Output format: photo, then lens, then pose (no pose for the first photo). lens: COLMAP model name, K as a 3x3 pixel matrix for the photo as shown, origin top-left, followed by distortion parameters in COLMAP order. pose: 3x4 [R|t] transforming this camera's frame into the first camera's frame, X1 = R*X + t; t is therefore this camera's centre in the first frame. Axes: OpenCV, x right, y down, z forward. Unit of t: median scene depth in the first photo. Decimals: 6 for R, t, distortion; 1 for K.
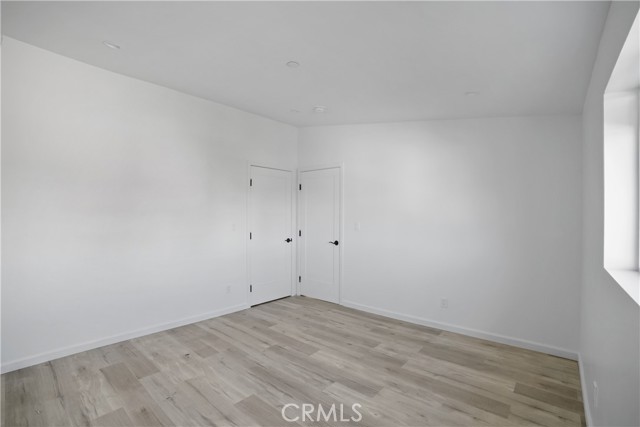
lens RADIAL K [[296.2, 0, 321.8], [0, 296.2, 218.5], [0, 0, 1]] dist [-0.045626, 0.000689]
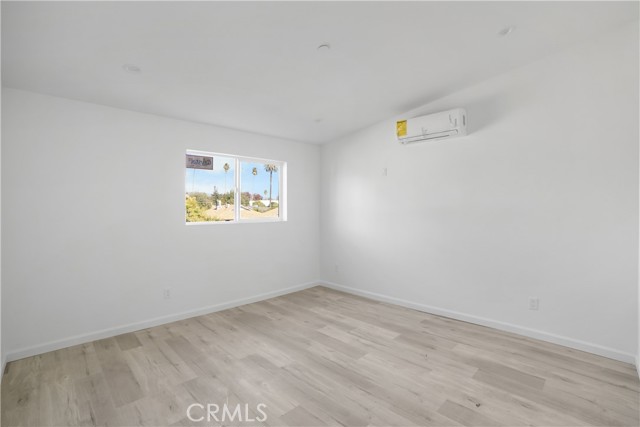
lens RADIAL K [[313.4, 0, 323.0], [0, 313.4, 205.0], [0, 0, 1]] dist [-0.032319, 0.000195]
pose [[-0.997627, -0.005344, 0.068637, -0.163895], [-0.004990, 0.999973, 0.005324, -0.004759], [-0.068664, 0.004969, -0.997627, 1.968659]]
